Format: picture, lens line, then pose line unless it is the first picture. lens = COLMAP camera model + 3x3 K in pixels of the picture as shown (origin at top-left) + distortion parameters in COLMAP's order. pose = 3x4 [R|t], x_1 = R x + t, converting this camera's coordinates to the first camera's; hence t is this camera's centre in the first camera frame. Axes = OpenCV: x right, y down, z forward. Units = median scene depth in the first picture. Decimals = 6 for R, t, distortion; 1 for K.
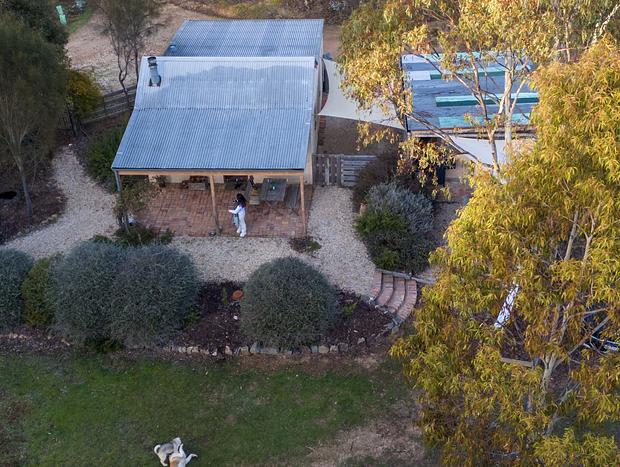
lens RADIAL K [[672.5, 0, 310.0], [0, 672.5, 233.5], [0, 0, 1]] dist [0.011626, 0.000155]
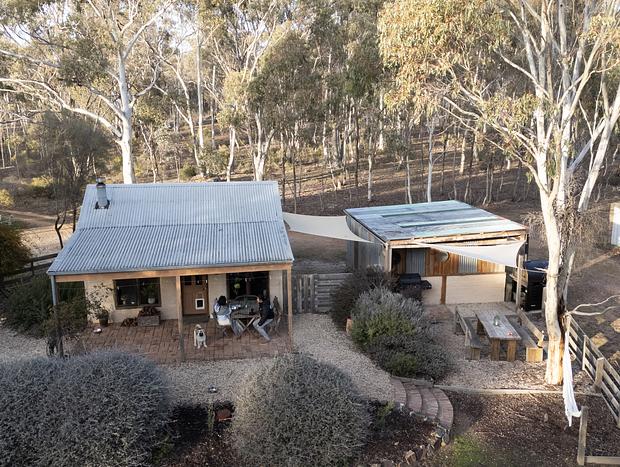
lens RADIAL K [[564.7, 0, 310.0], [0, 564.7, 233.5], [0, 0, 1]] dist [0.013155, -0.020138]
pose [[0.982162, -0.031705, 0.185346, -0.113249], [0.101905, 0.918134, -0.382944, 0.141268], [-0.158031, 0.395000, 0.904987, 0.331874]]
